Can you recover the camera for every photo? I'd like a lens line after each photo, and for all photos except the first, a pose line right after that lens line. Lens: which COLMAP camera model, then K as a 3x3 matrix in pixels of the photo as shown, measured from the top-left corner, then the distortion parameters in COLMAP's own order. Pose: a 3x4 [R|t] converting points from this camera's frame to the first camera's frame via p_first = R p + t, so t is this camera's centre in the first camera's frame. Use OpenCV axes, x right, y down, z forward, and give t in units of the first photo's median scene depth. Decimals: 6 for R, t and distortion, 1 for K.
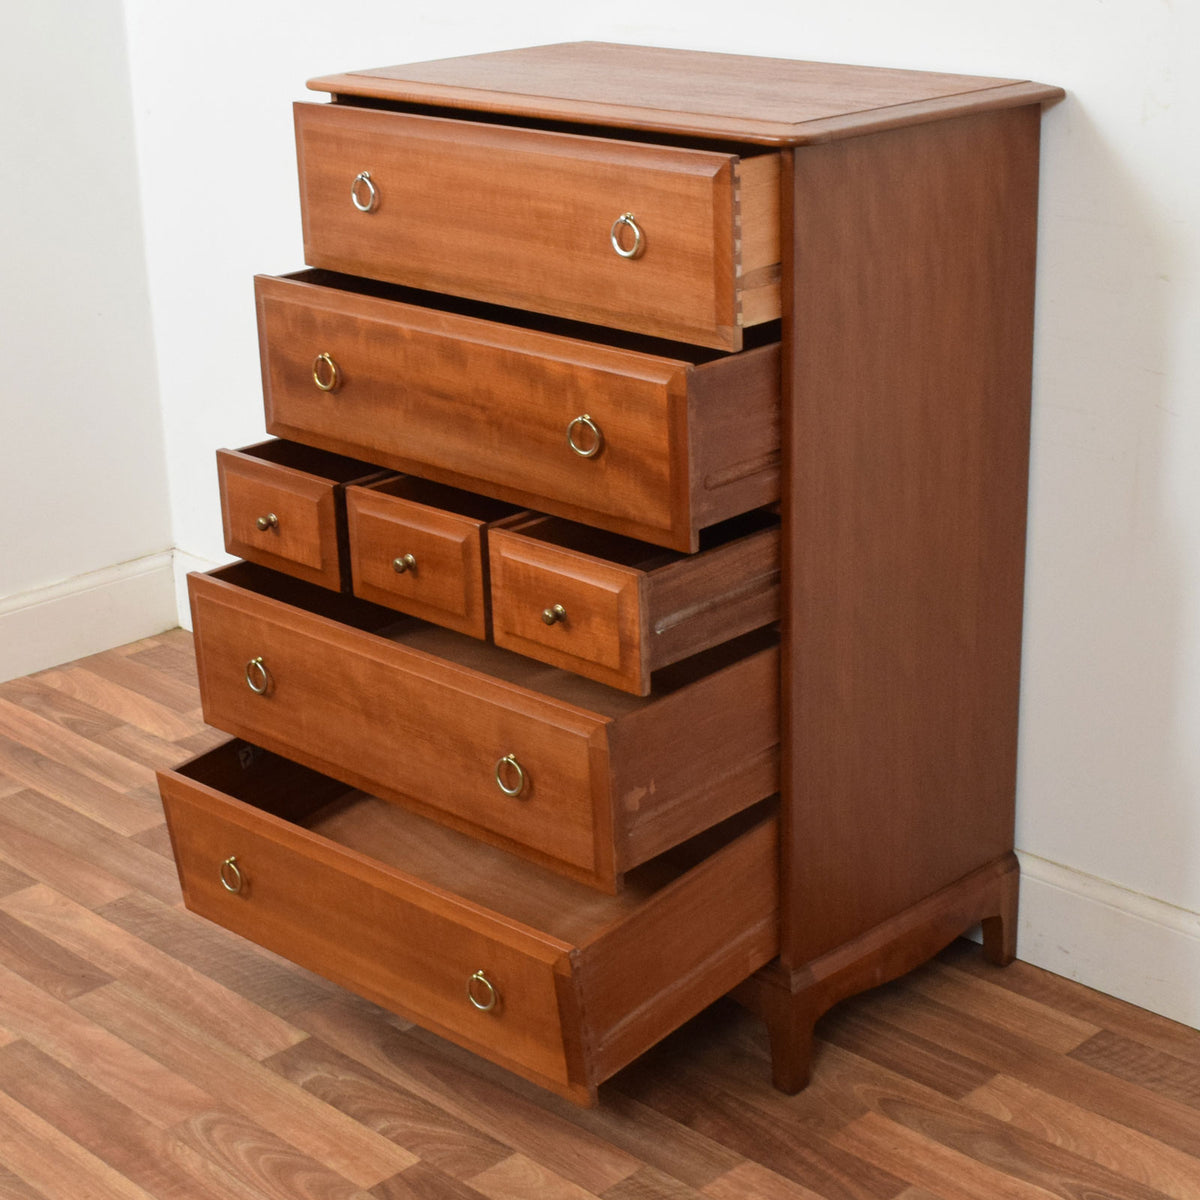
lens RADIAL K [[2391.1, 0, 605.6], [0, 2391.1, 482.7], [0, 0, 1]] dist [-0.026494, 0.000000]
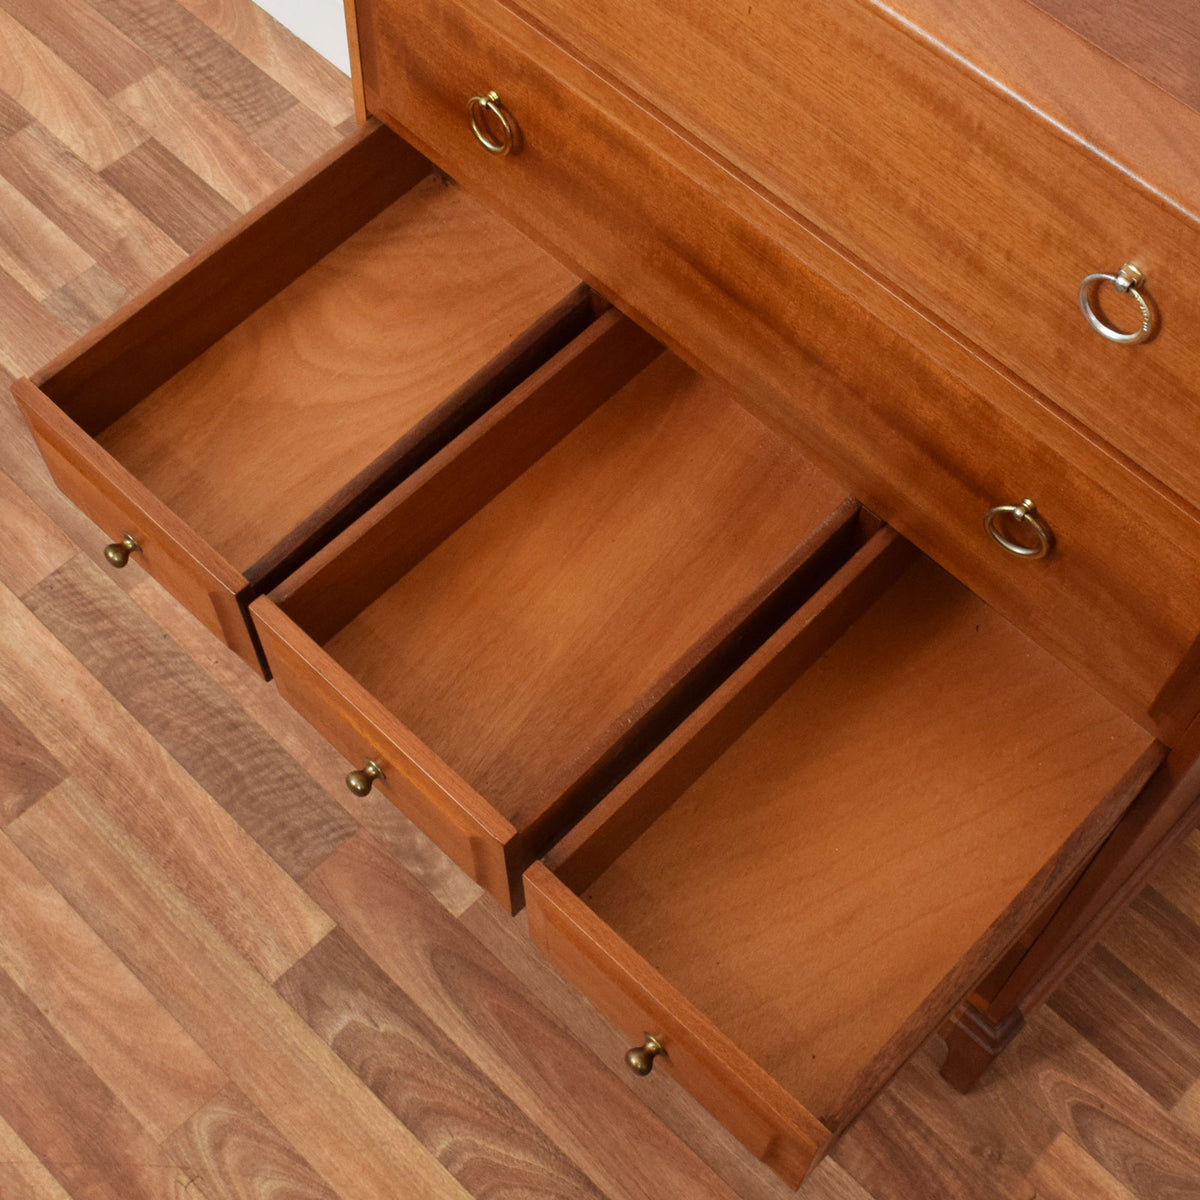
lens RADIAL K [[1886.3, 0, 634.4], [0, 1886.3, 567.2], [0, 0, 1]] dist [-0.042122, 0.000000]
pose [[0.997026, 0.014961, 0.075600, -0.078971], [-0.062146, 0.736198, 0.673907, -0.280379], [-0.045575, -0.676601, 0.734938, 0.659924]]
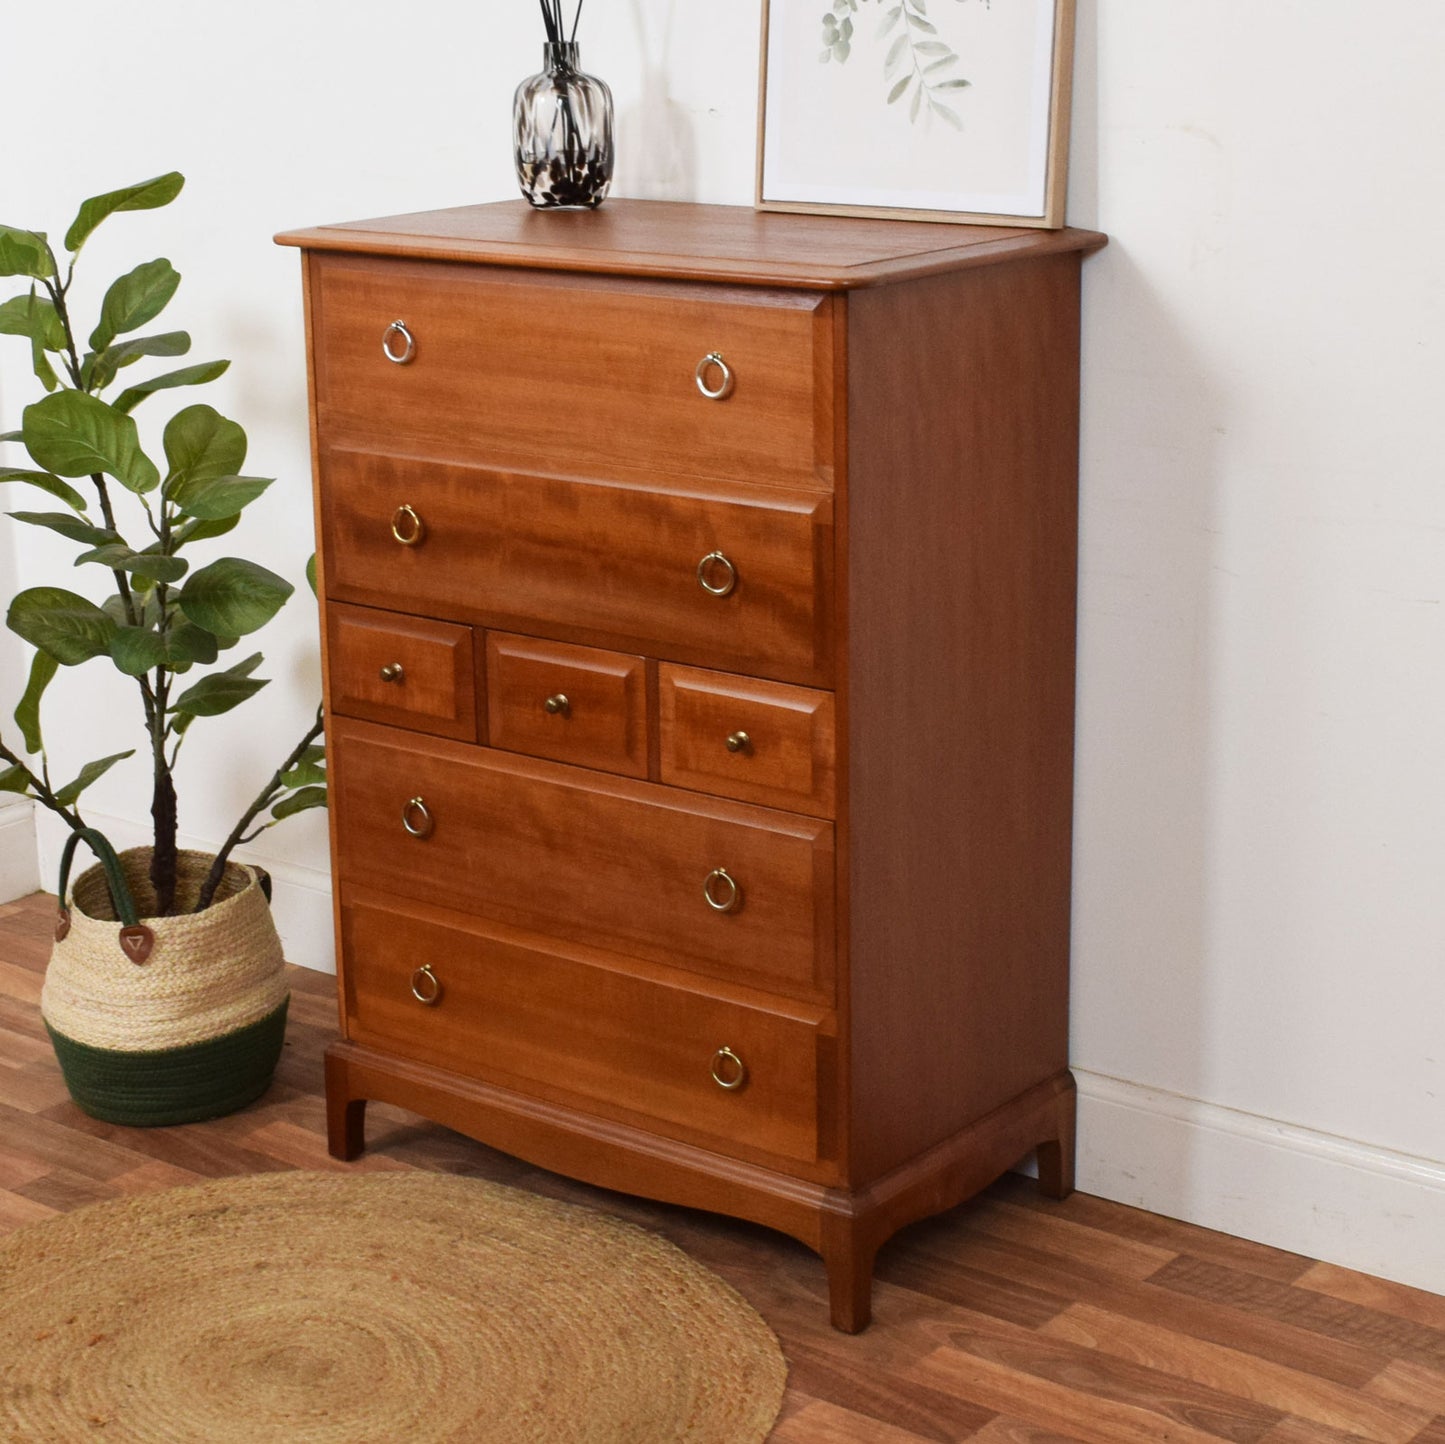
lens RADIAL K [[3047.1, 0, 626.9], [0, 3047.1, 695.7], [0, 0, 1]] dist [-0.039855, 0.000000]
pose [[0.994871, -0.026225, 0.097690, -0.113321], [0.029062, 0.999193, -0.027734, 0.042826], [-0.096884, 0.030431, 0.994830, -0.148429]]
